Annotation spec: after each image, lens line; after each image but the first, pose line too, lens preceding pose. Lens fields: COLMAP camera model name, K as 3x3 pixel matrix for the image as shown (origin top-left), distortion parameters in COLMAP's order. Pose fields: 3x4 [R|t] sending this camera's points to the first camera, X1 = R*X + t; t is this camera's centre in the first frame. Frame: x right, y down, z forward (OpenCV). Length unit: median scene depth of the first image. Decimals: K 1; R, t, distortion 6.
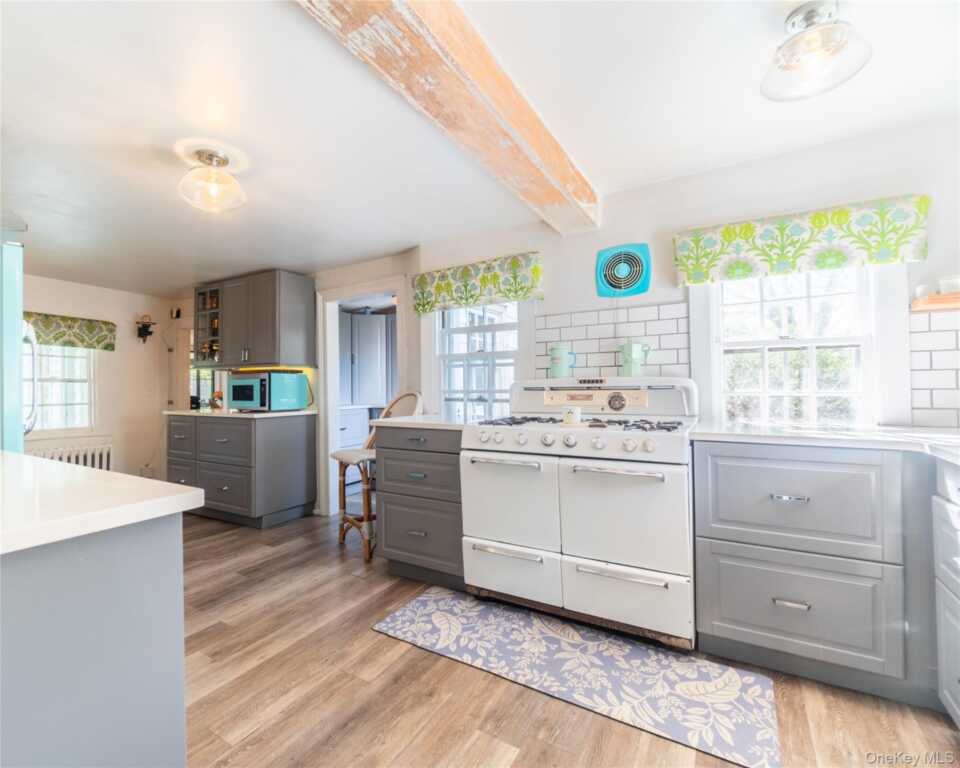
lens RADIAL K [[458.5, 0, 451.5], [0, 458.5, 383.7], [0, 0, 1]] dist [-0.000575, -0.000329]
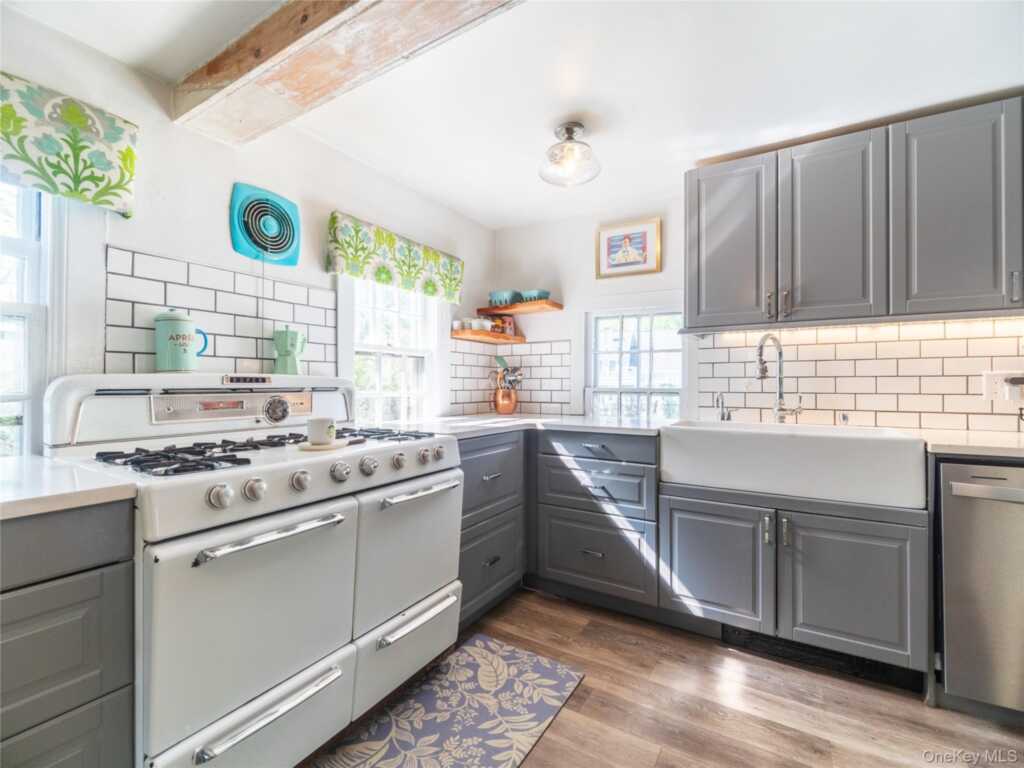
lens RADIAL K [[456.8, 0, 508.3], [0, 456.8, 381.6], [0, 0, 1]] dist [0.008718, -0.007944]
pose [[-0.001158, 0.016639, 0.999861, -0.393402], [-0.011379, 0.999797, -0.016651, 0.004532], [-0.999935, -0.011396, -0.000969, 0.720487]]
